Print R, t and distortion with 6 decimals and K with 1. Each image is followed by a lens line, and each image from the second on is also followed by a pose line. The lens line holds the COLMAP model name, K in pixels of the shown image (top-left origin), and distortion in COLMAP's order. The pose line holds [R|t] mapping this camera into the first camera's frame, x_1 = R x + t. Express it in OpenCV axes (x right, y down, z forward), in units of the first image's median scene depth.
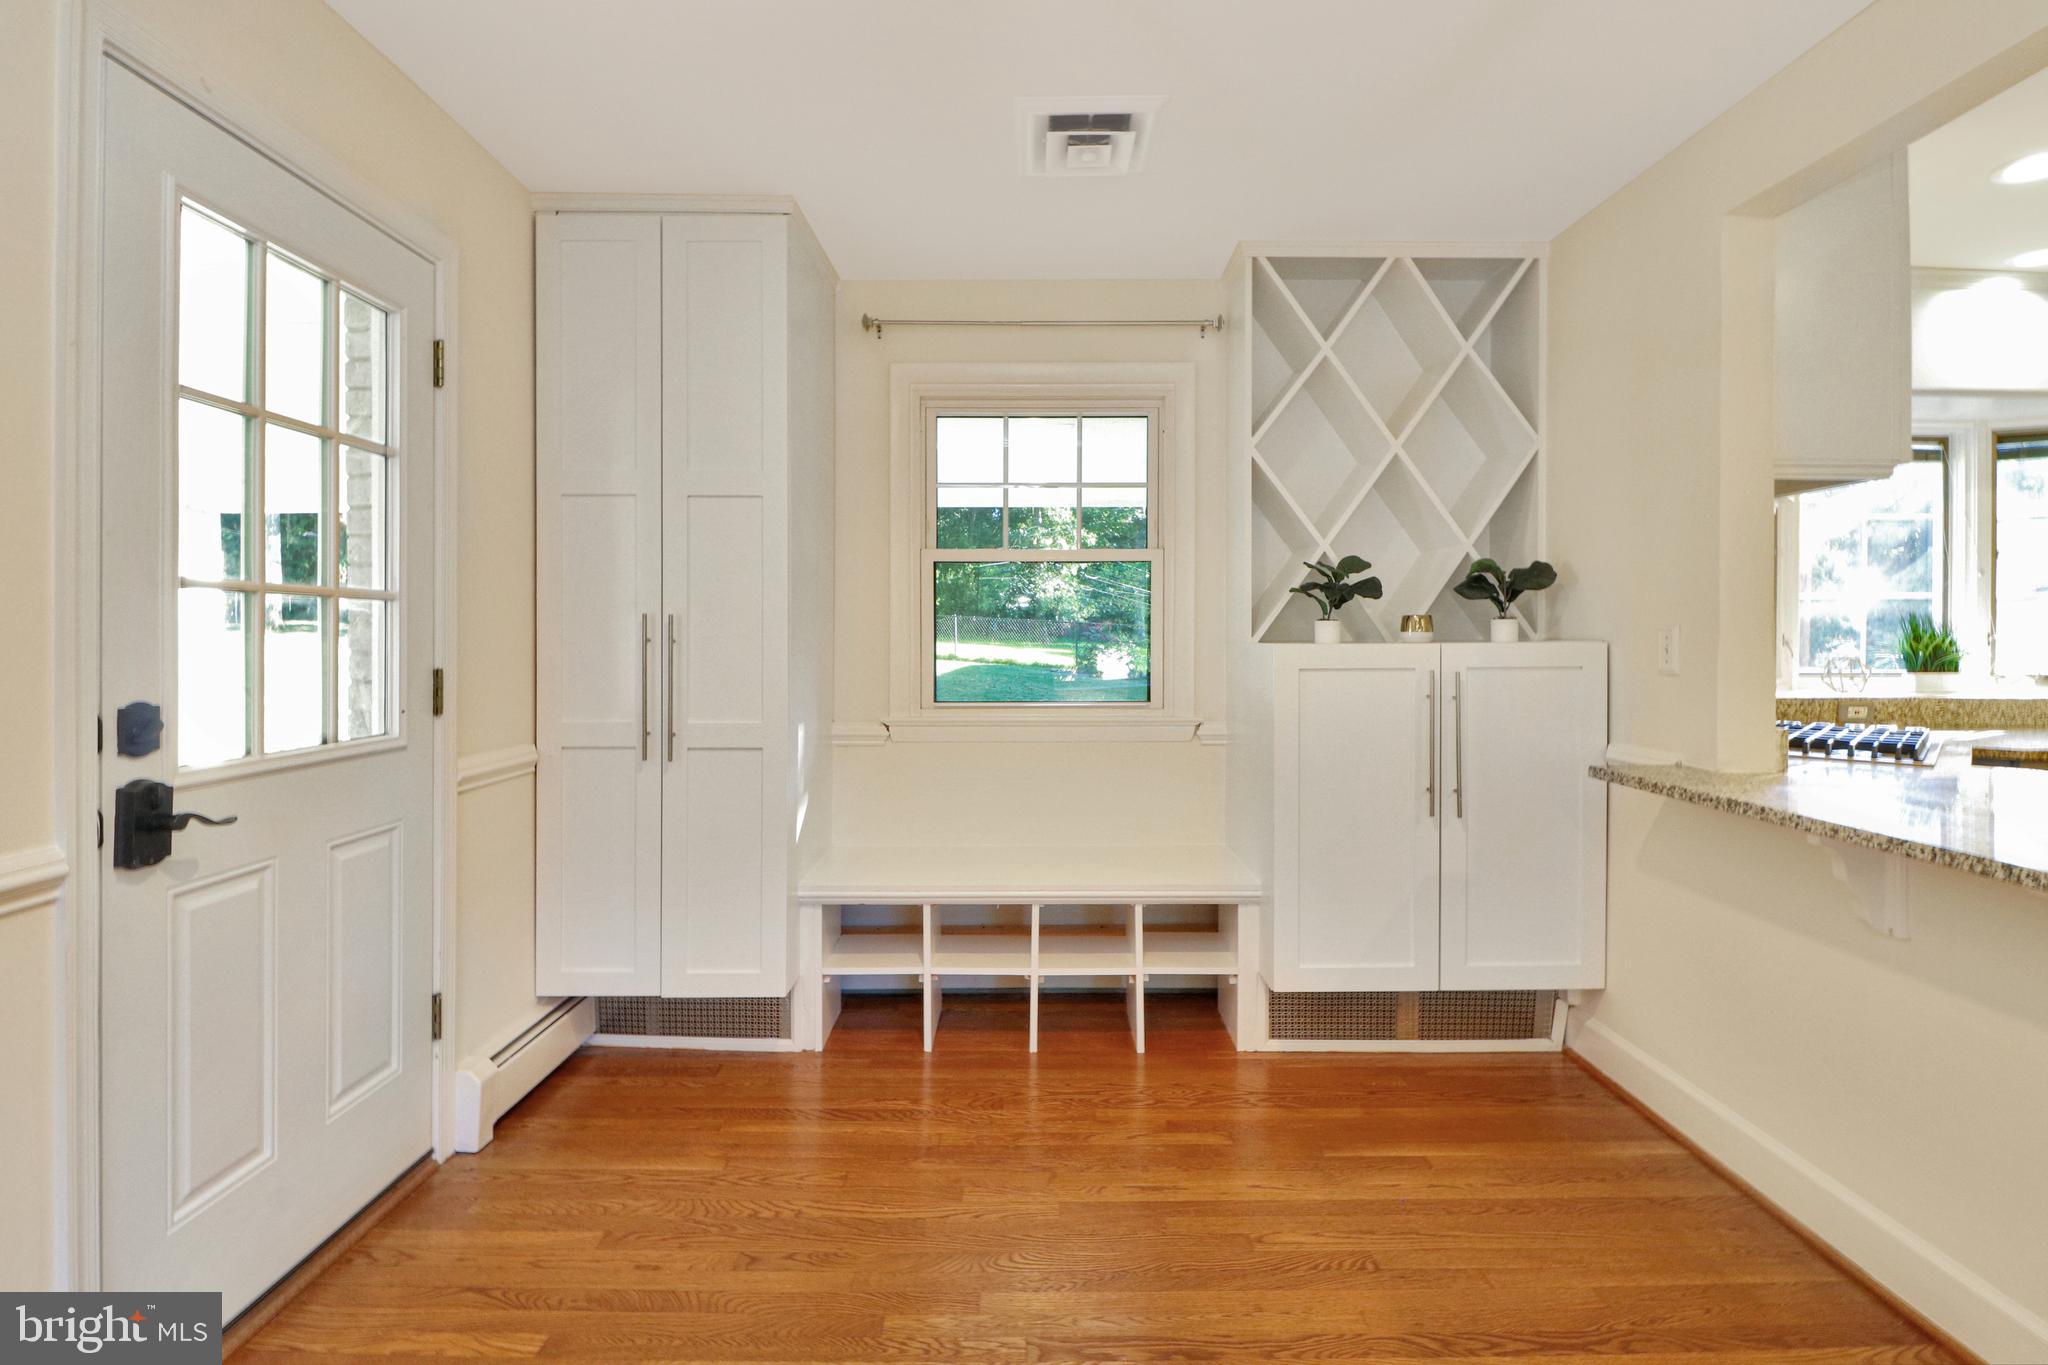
lens RADIAL K [[962.7, 0, 1051.6], [0, 962.7, 652.5], [0, 0, 1]] dist [0.000282, -0.013080]
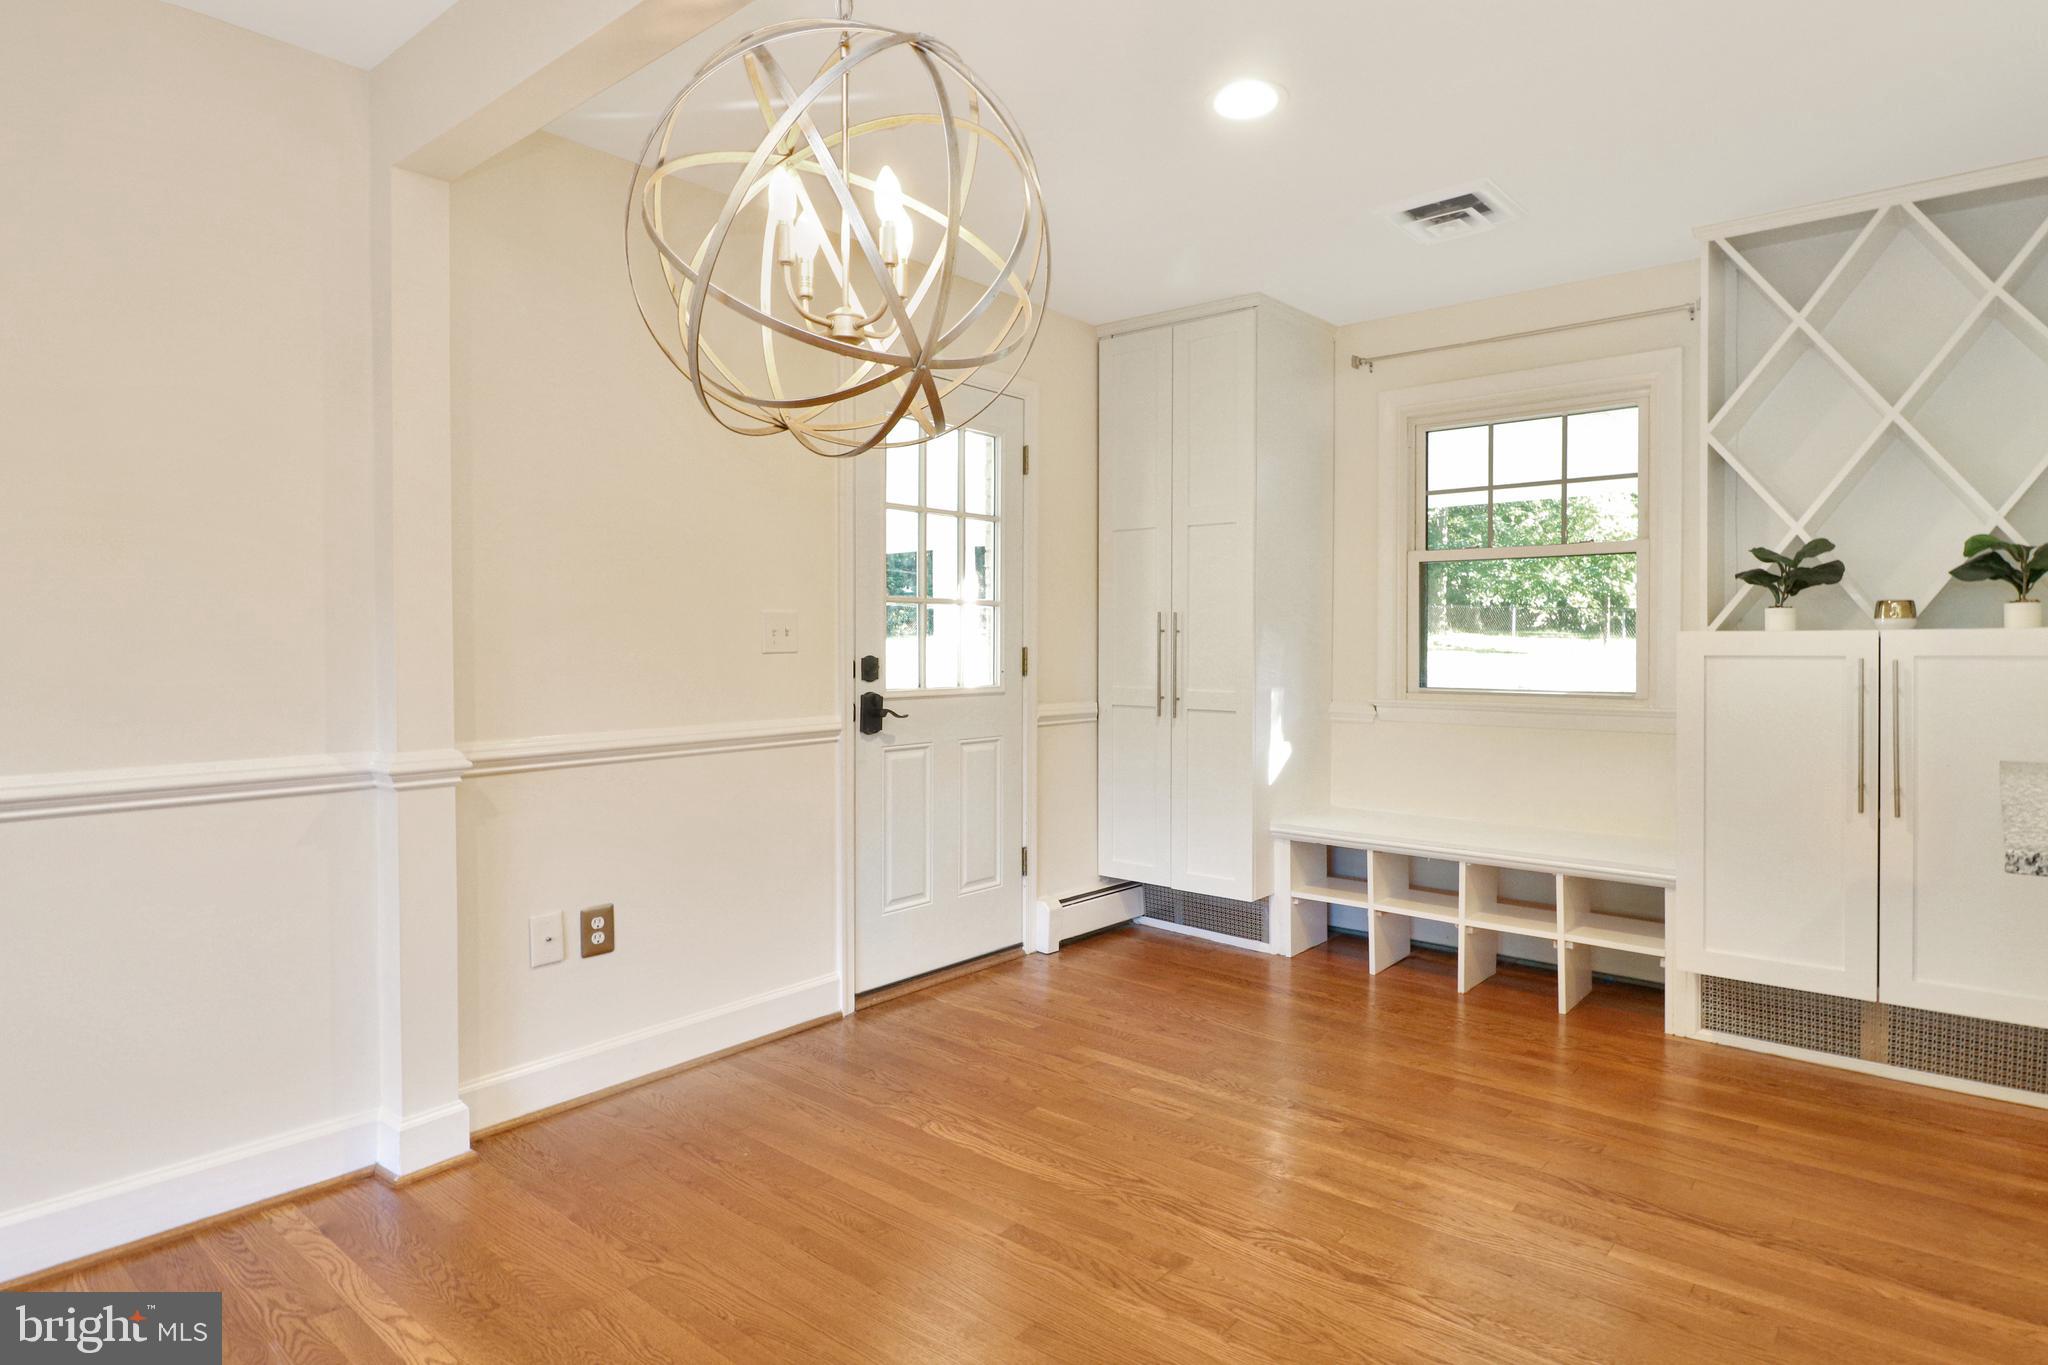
lens RADIAL K [[1079.0, 0, 1090.6], [0, 1079.0, 660.1], [0, 0, 1]] dist [-0.004194, -0.009066]
pose [[0.793324, 0.010678, -0.608706, 0.406542], [-0.008422, 0.999943, 0.006564, 0.018138], [0.608742, -0.000080, 0.793369, -0.278499]]
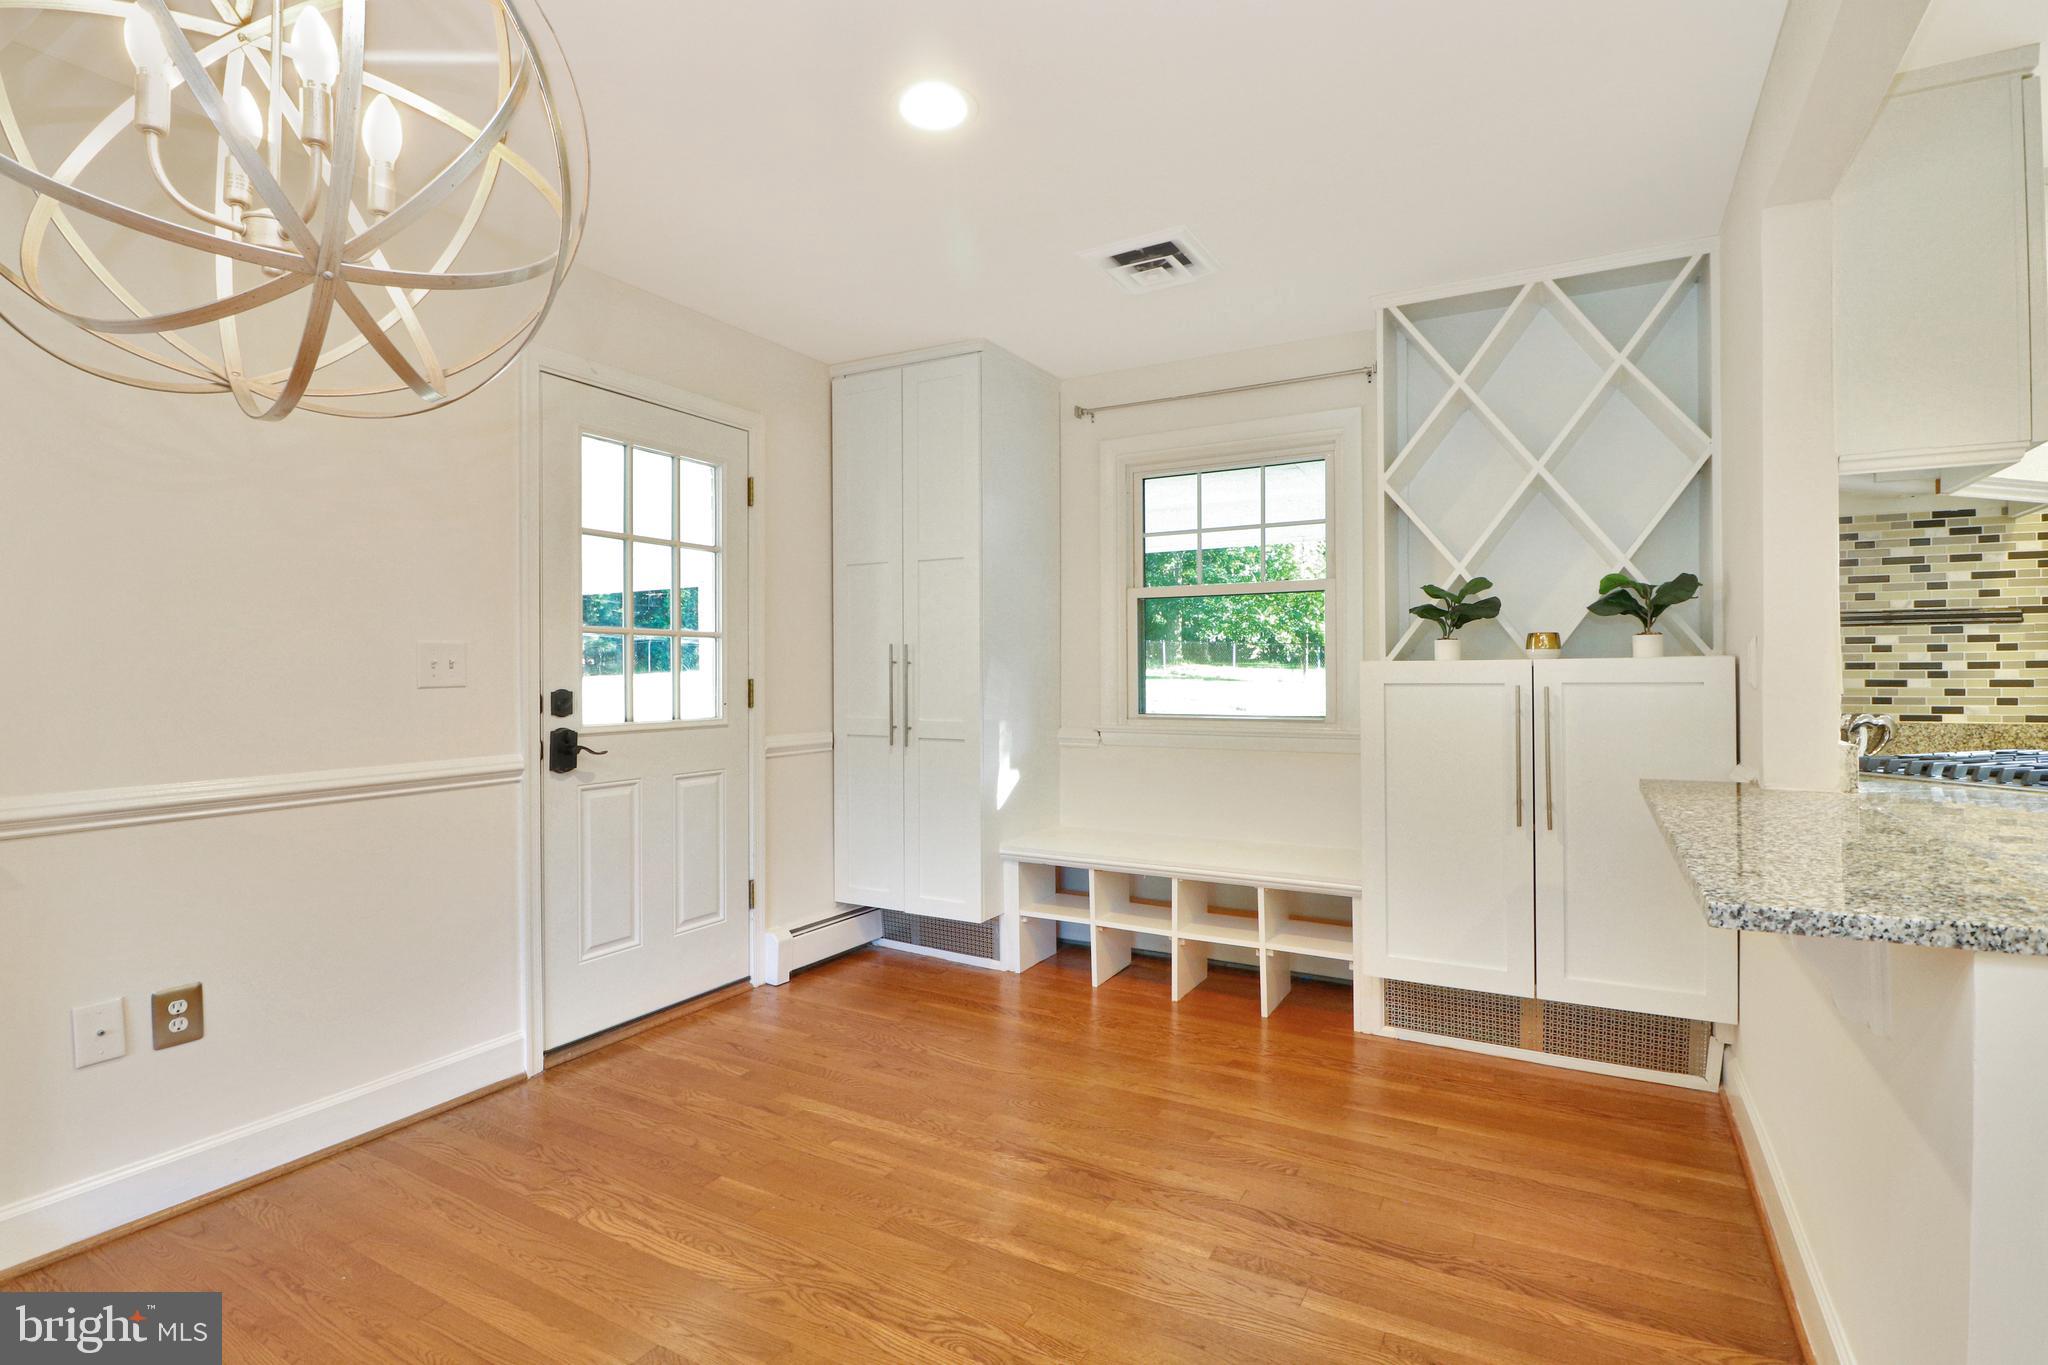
lens RADIAL K [[930.2, 0, 1034.9], [0, 930.2, 677.1], [0, 0, 1]] dist [-0.014948, -0.001099]
pose [[0.881441, -0.001061, -0.472293, 0.379571], [-0.002318, 0.999976, -0.006574, 0.015936], [0.472289, 0.006889, 0.881417, -0.115758]]
